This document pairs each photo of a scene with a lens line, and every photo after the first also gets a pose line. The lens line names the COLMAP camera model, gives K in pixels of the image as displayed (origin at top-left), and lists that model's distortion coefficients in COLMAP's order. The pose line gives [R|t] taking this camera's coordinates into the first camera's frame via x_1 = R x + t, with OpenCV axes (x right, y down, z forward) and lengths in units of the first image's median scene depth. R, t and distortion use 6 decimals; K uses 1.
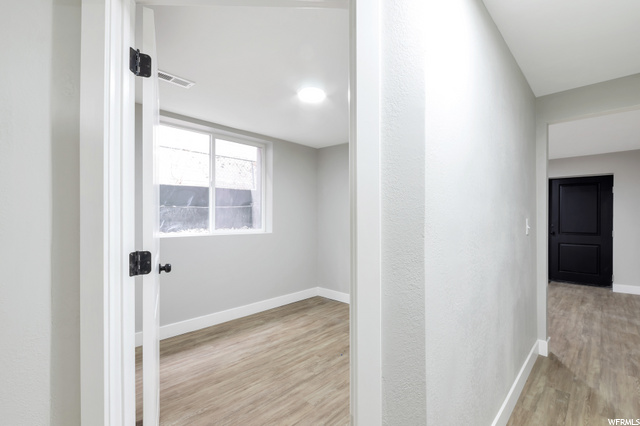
lens RADIAL K [[293.8, 0, 320.0], [0, 293.8, 213.0], [0, 0, 1]] dist [-0.029613, -0.000467]
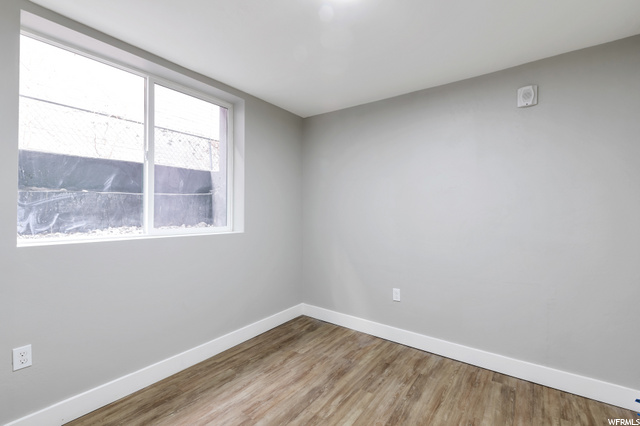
lens RADIAL K [[293.8, 0, 320.0], [0, 293.8, 213.0], [0, 0, 1]] dist [-0.029613, -0.000467]
pose [[0.989601, 0.007490, 0.143643, -0.089420], [-0.011085, 0.999645, 0.024245, 0.003035], [-0.143411, -0.025585, 0.989332, 0.314540]]
